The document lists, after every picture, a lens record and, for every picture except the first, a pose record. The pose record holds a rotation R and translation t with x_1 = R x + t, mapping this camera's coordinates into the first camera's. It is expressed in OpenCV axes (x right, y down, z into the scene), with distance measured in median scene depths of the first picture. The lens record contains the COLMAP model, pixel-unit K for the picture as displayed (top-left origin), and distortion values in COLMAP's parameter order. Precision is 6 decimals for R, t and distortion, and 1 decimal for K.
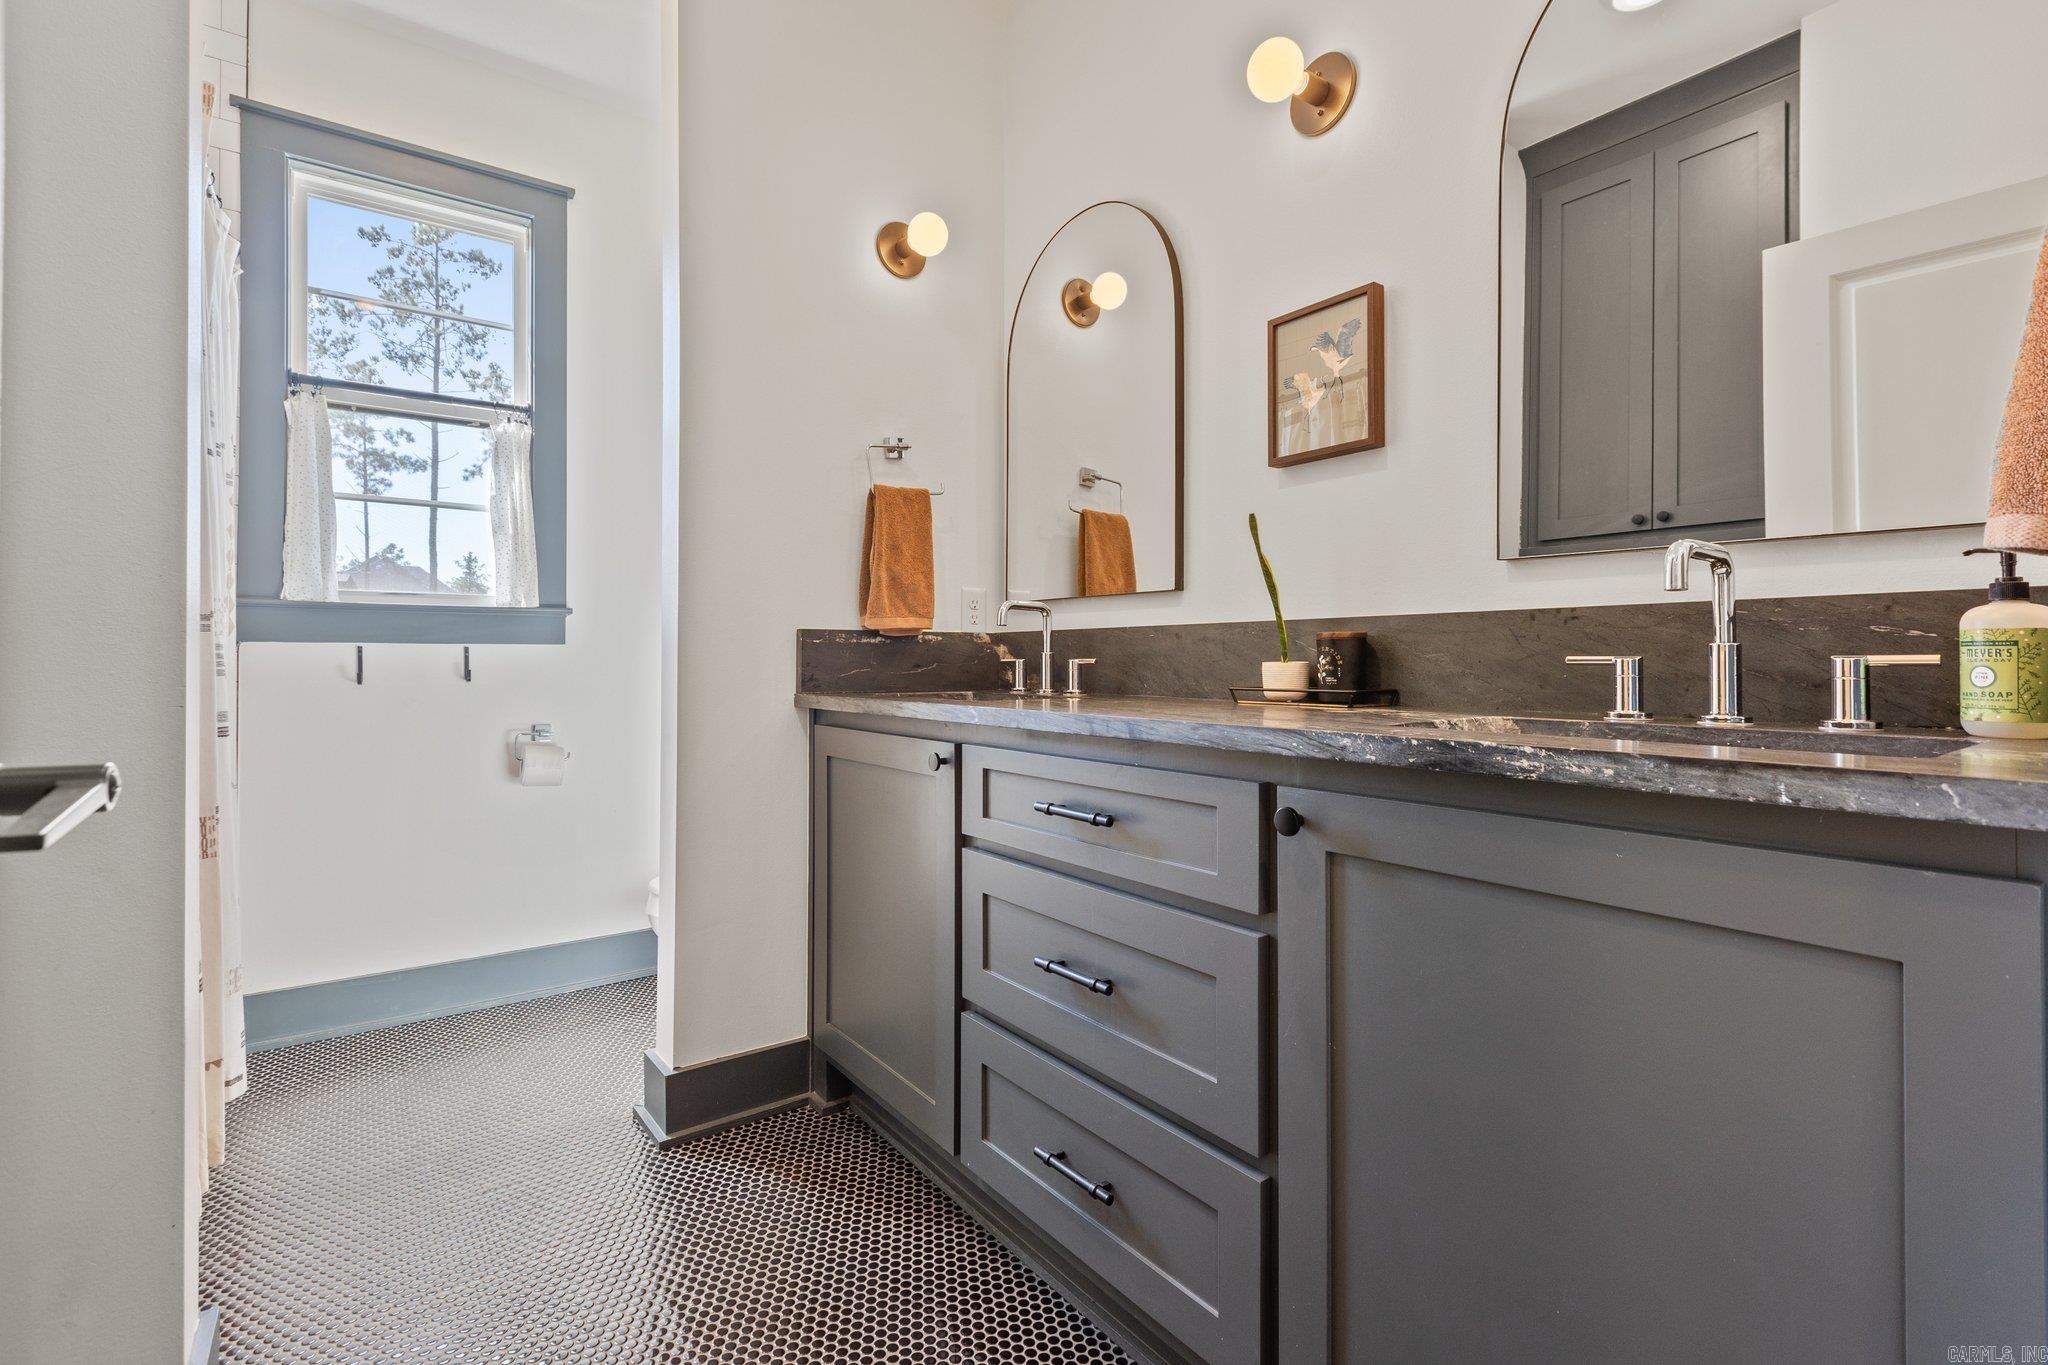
lens RADIAL K [[926.3, 0, 1053.4], [0, 926.3, 658.1], [0, 0, 1]] dist [0.003115, -0.001880]
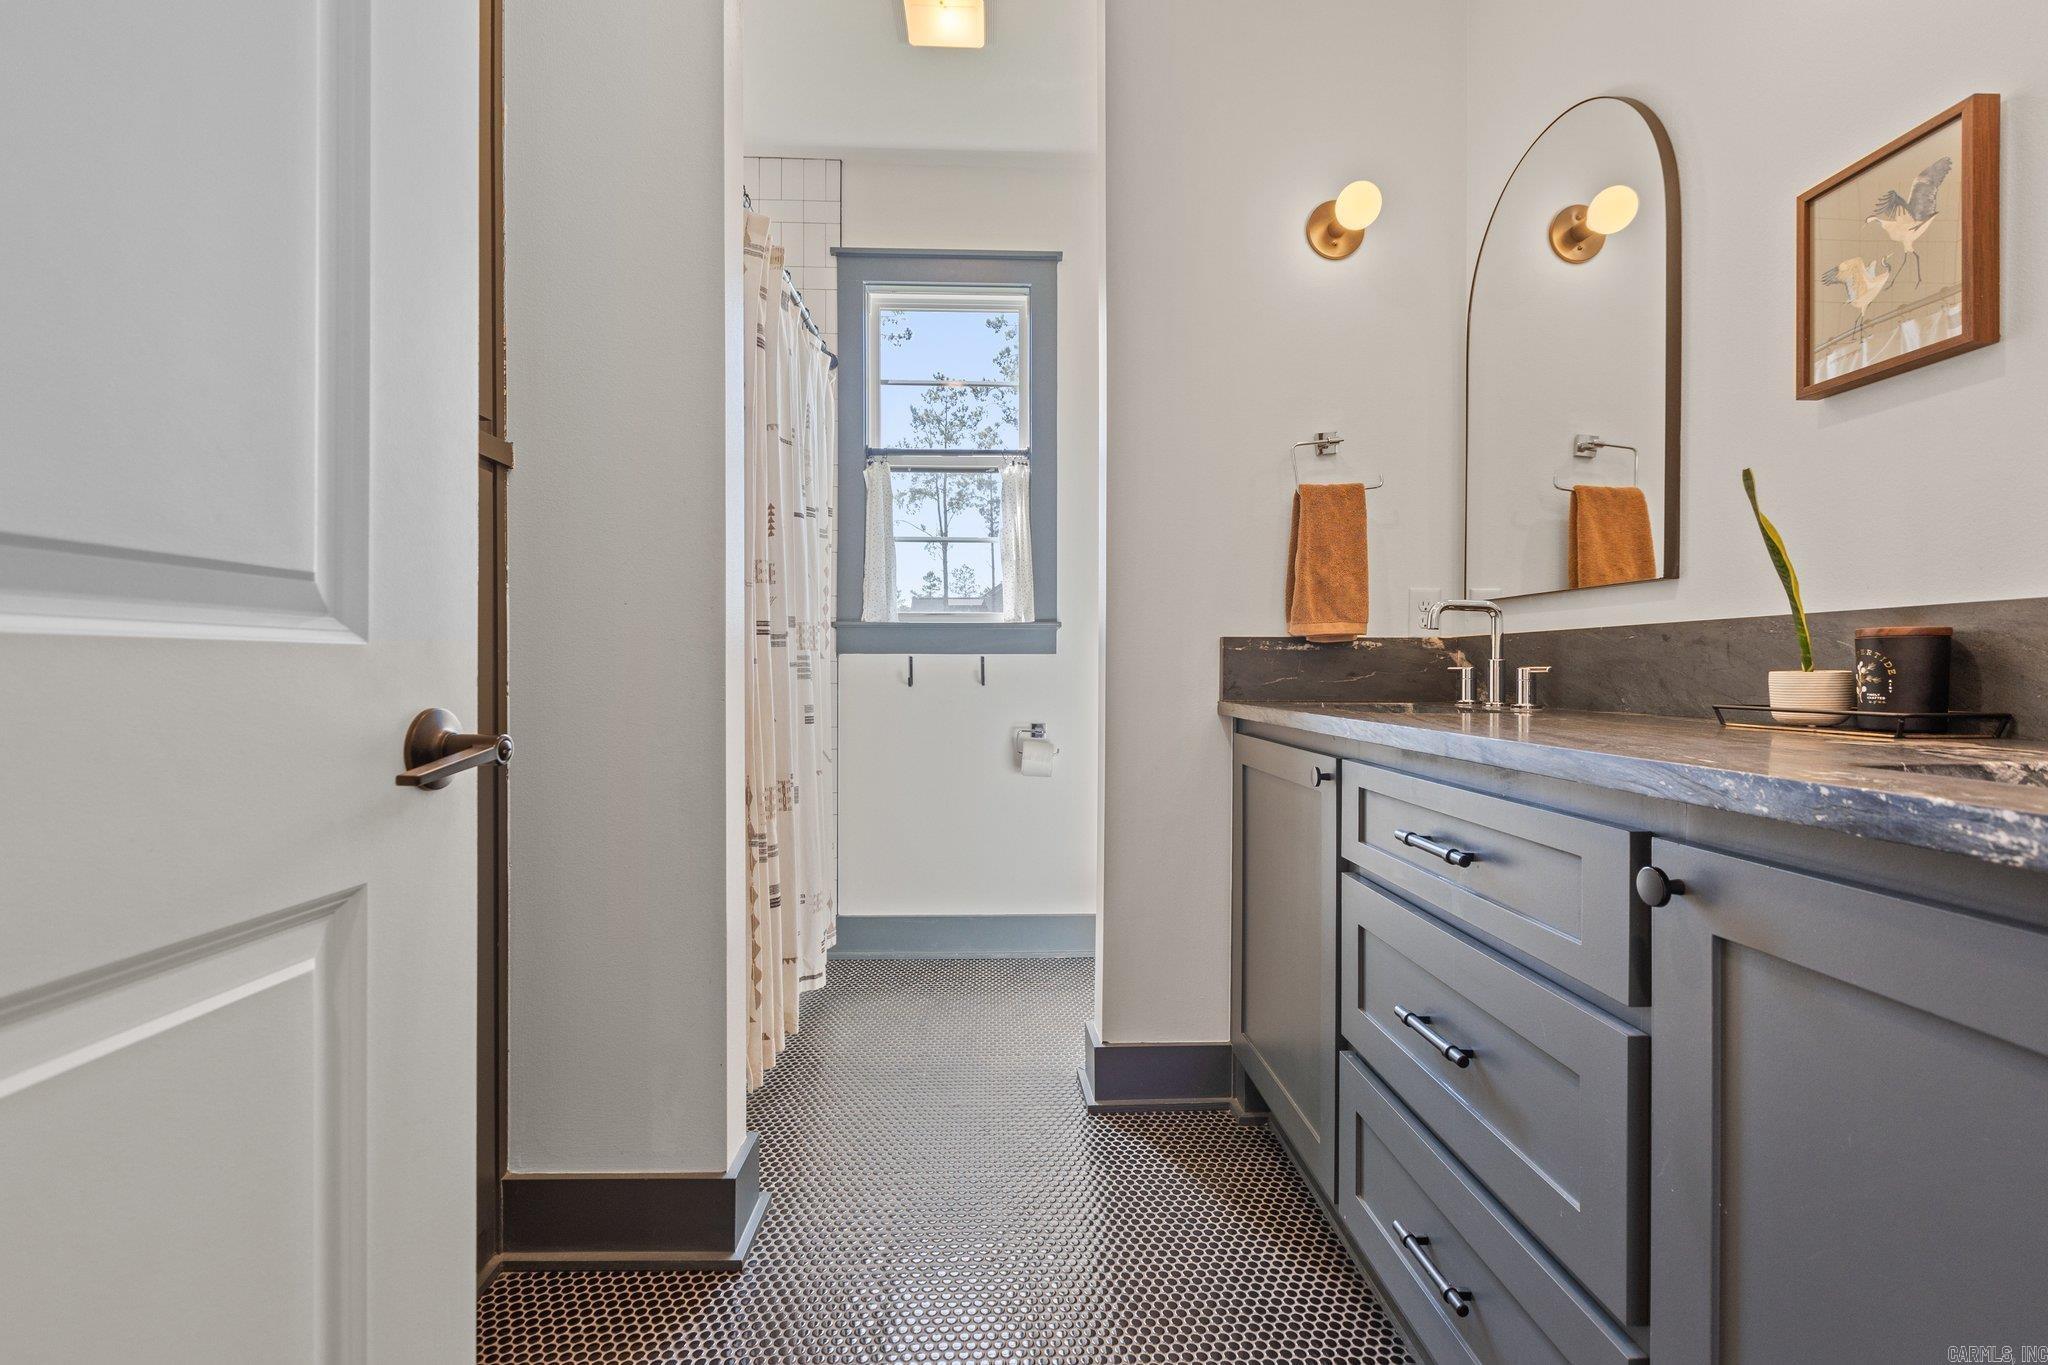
lens RADIAL K [[926.3, 0, 1023.7], [0, 926.3, 677.4], [0, 0, 1]] dist [0.003115, -0.001880]
pose [[0.821602, 0.007168, -0.570016, 0.126541], [-0.000457, 0.999929, 0.011915, 0.000540], [0.570061, -0.009529, 0.821547, 0.052621]]
